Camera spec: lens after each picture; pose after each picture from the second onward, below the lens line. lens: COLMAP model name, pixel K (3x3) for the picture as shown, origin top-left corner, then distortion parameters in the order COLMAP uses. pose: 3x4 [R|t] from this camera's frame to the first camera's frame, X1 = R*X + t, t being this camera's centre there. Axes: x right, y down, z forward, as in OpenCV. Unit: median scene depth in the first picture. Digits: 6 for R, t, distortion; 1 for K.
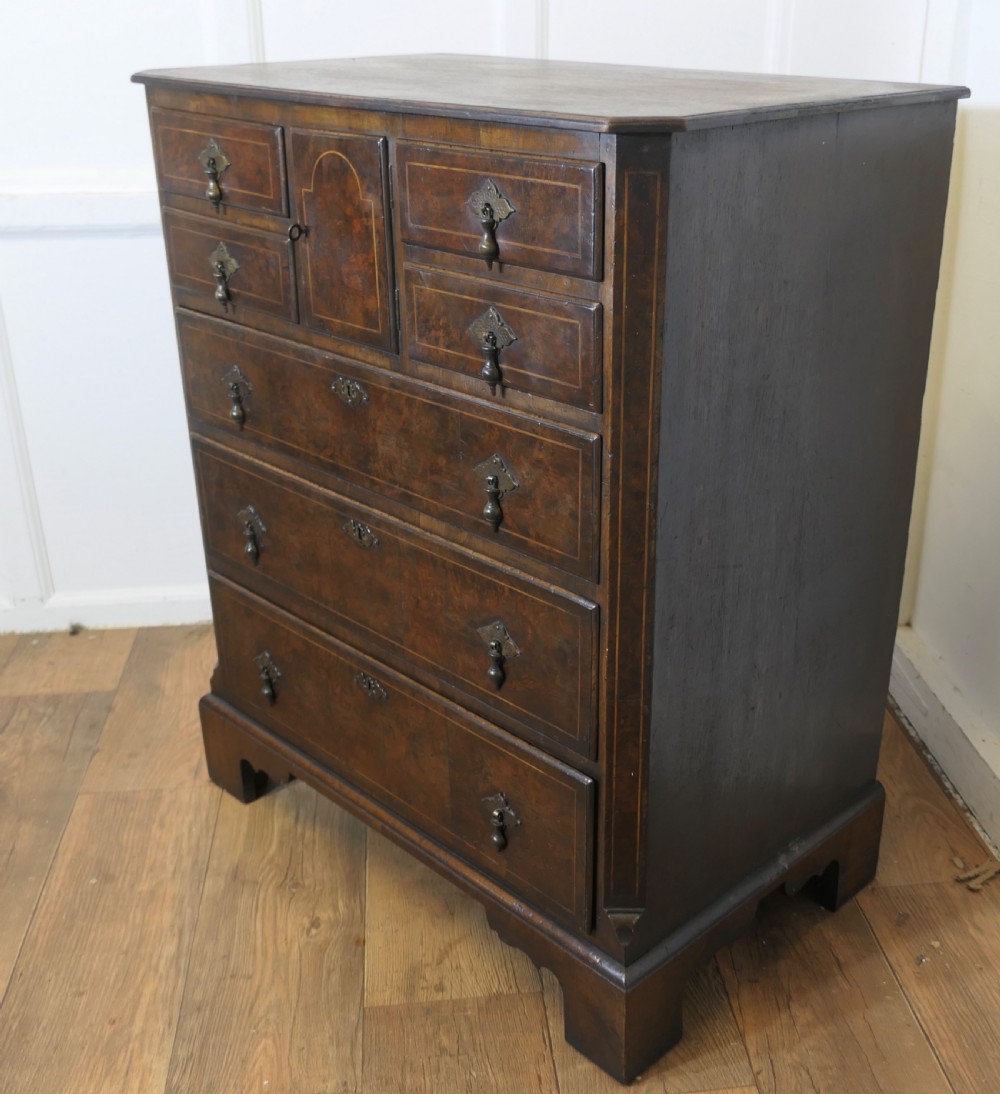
lens RADIAL K [[1313.4, 0, 537.9], [0, 1313.4, 563.3], [0, 0, 1]] dist [-0.020454, 0.000000]
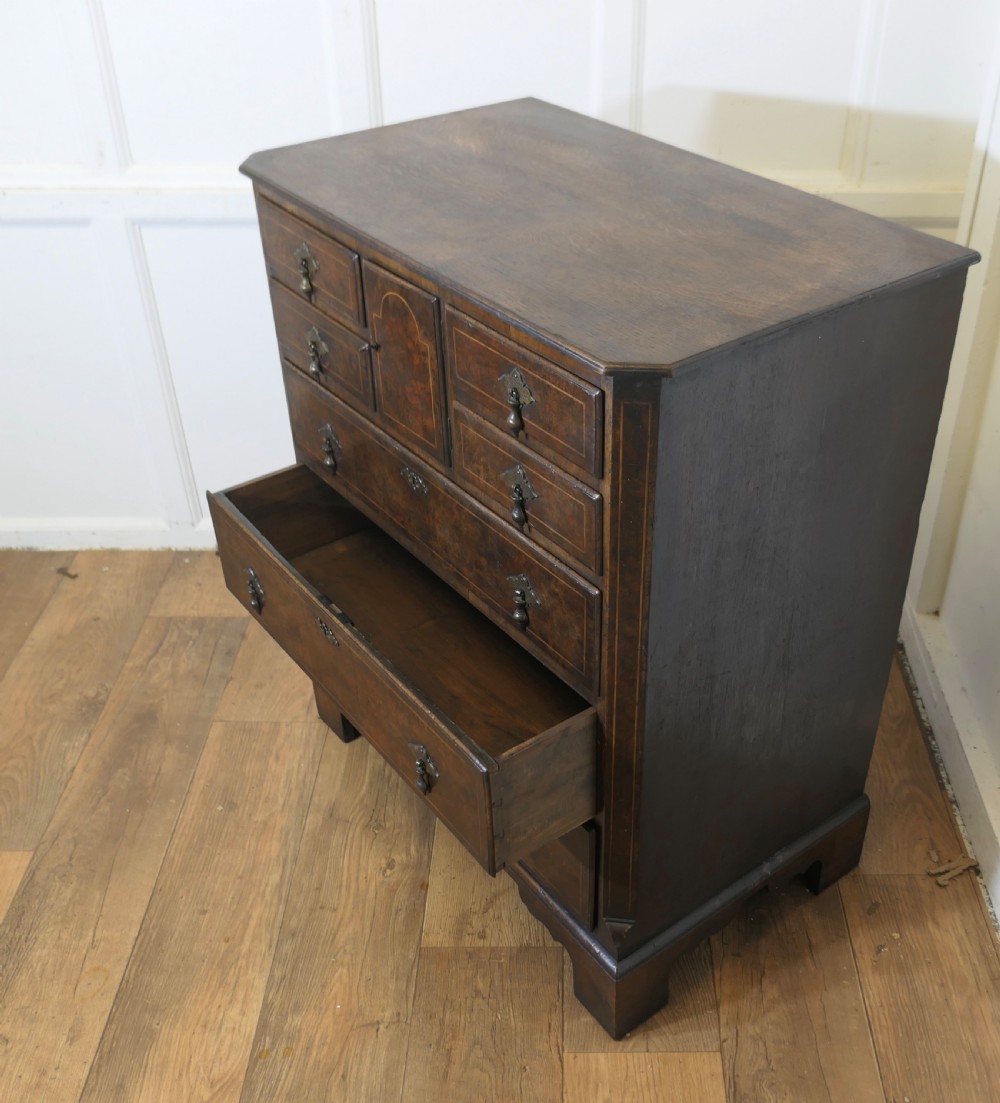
lens RADIAL K [[1217.5, 0, 553.7], [0, 1217.5, 576.7], [0, 0, 1]] dist [-0.023934, 0.000000]
pose [[0.992449, 0.069139, -0.101313, 0.093101], [-0.047733, 0.978586, 0.200229, -0.263945], [0.112987, -0.193881, 0.974497, -0.057092]]
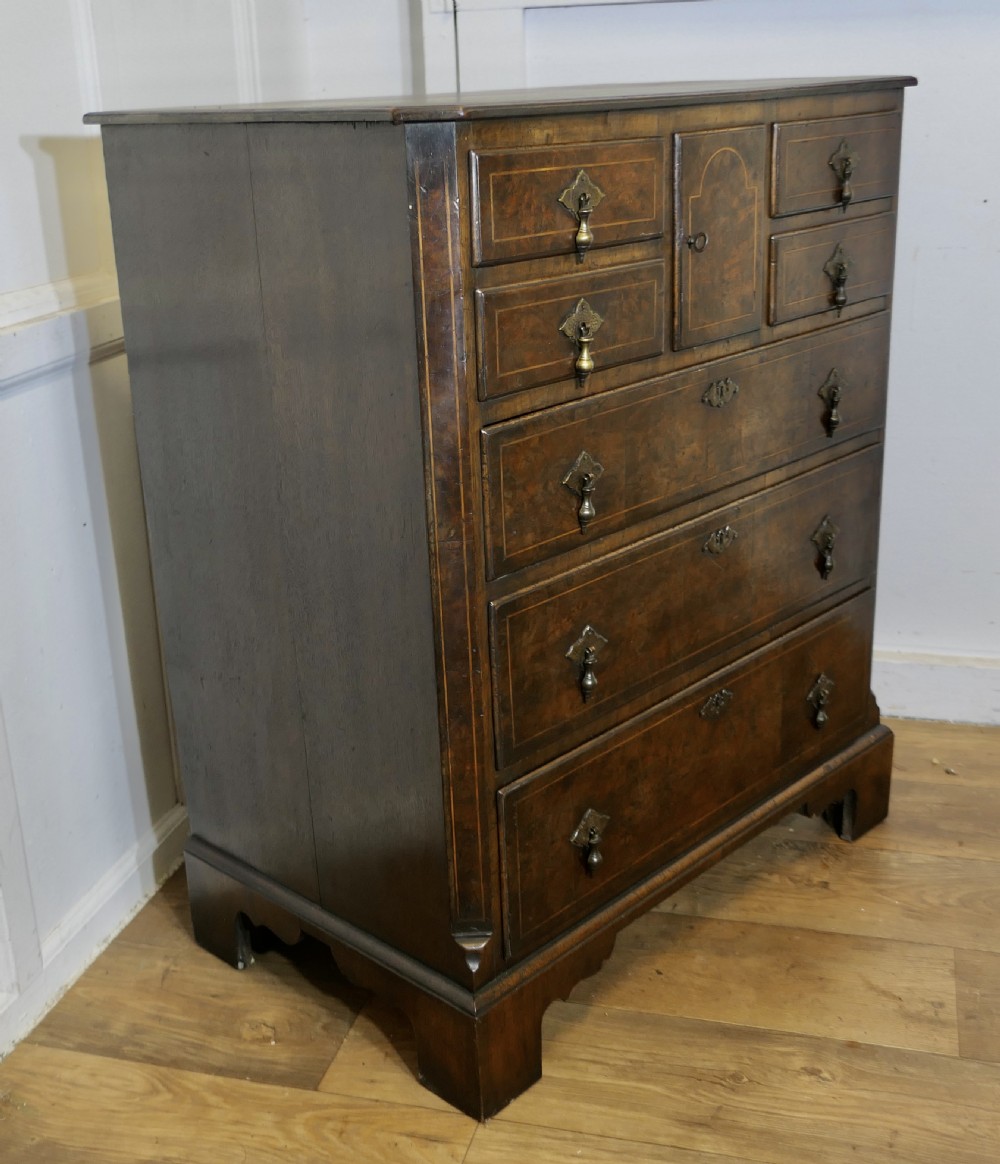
lens RADIAL K [[1459.5, 0, 499.3], [0, 1459.5, 605.1], [0, 0, 1]] dist [-0.022313, 0.000000]
pose [[-0.044955, -0.344019, 0.937886, -1.188524], [0.446290, 0.833025, 0.326948, -0.419795], [-0.893759, 0.433267, 0.116083, 1.063653]]
